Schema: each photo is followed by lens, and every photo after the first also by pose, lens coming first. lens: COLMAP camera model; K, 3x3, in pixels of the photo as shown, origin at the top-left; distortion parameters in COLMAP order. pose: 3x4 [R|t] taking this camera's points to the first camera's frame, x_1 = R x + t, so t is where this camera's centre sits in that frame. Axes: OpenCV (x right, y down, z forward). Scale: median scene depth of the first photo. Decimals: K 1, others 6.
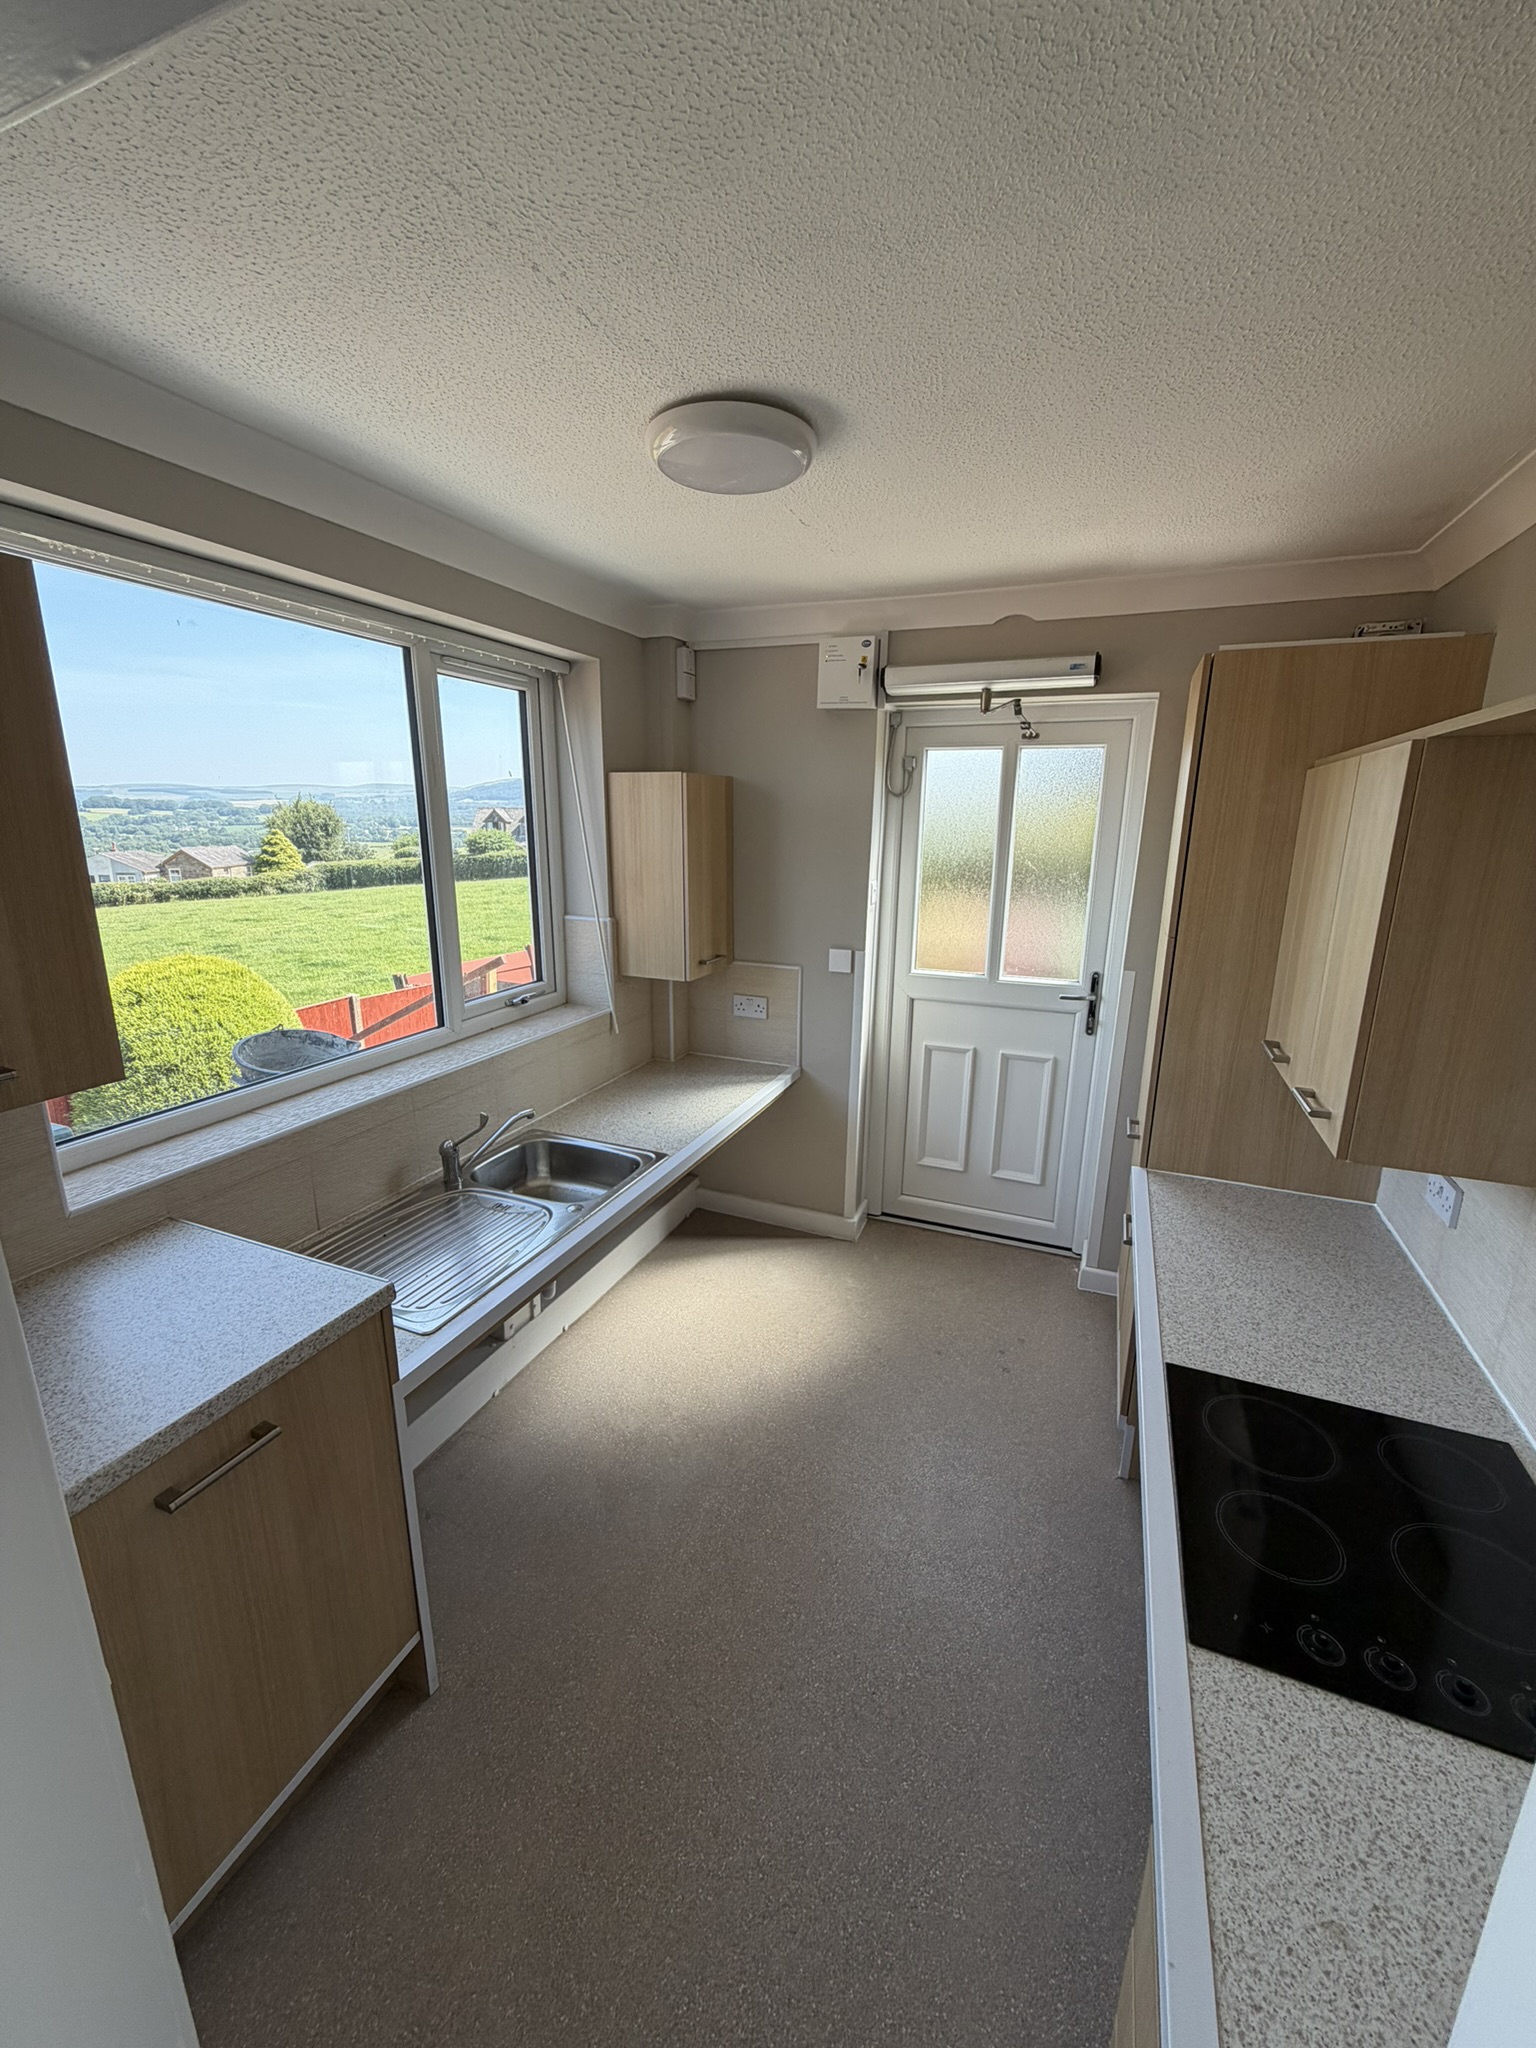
lens RADIAL K [[813.9, 0, 766.9], [0, 813.9, 1016.4], [0, 0, 1]] dist [0.000448, 0.000146]
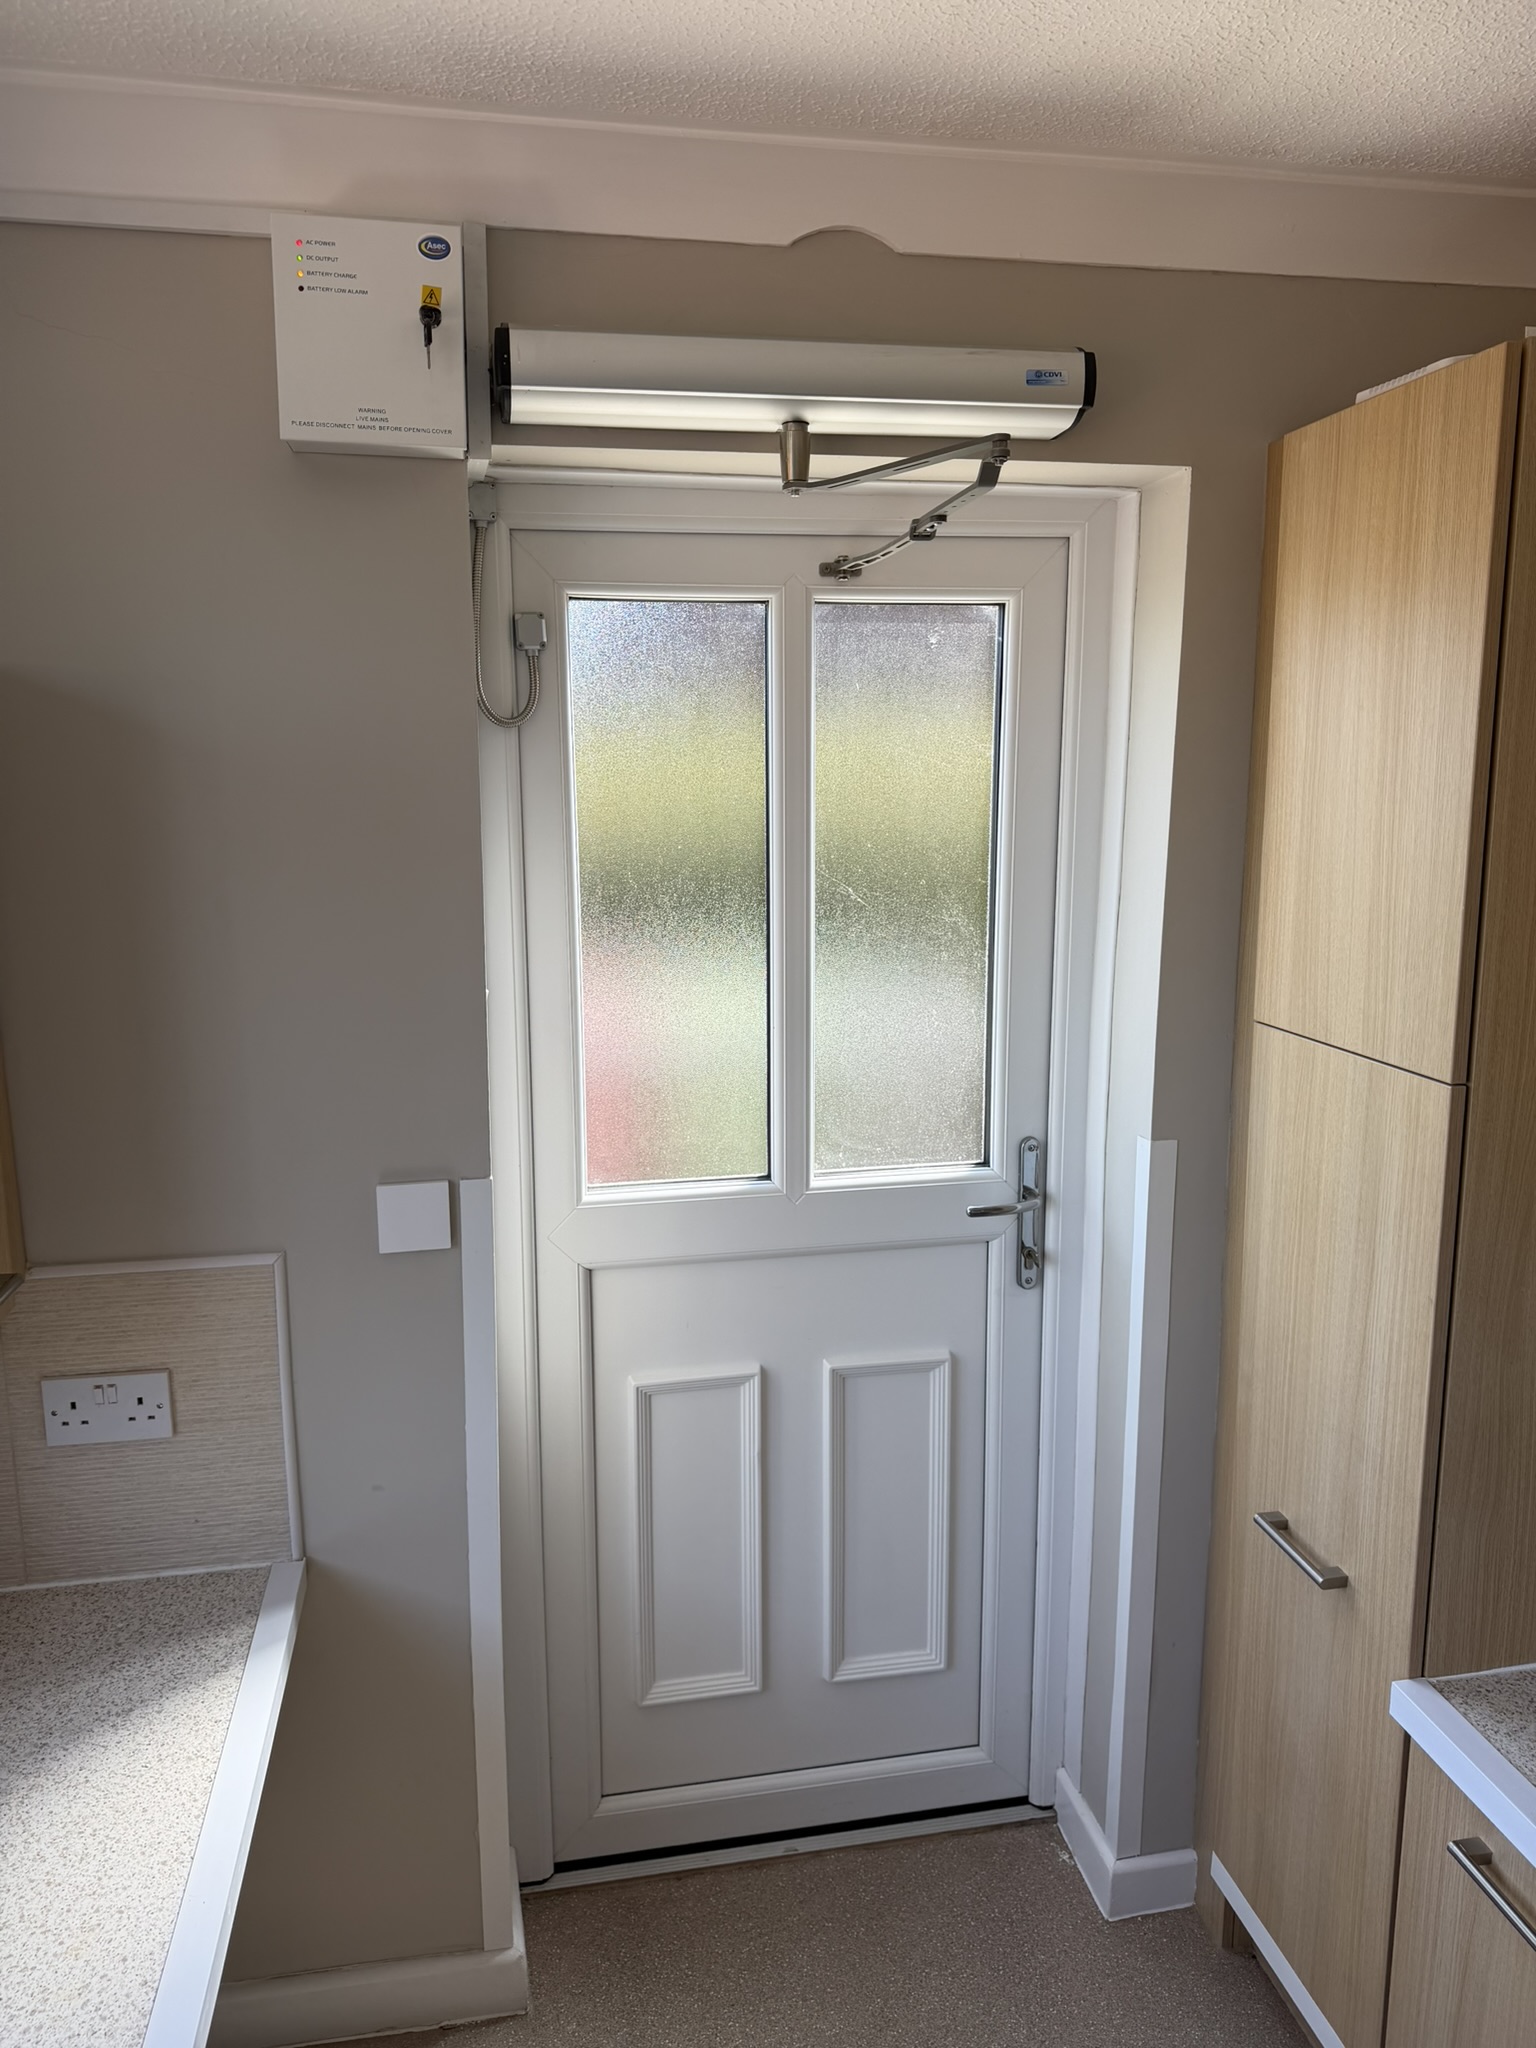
lens RADIAL K [[1441.1, 0, 768.0], [0, 1441.1, 1024.0], [0, 0, 1]] dist [0.088943, -0.137680]
pose [[0.841347, -0.111426, 0.528885, -0.087669], [0.145892, 0.989016, -0.023716, -0.106738], [-0.520433, 0.097114, 0.848362, 0.404843]]
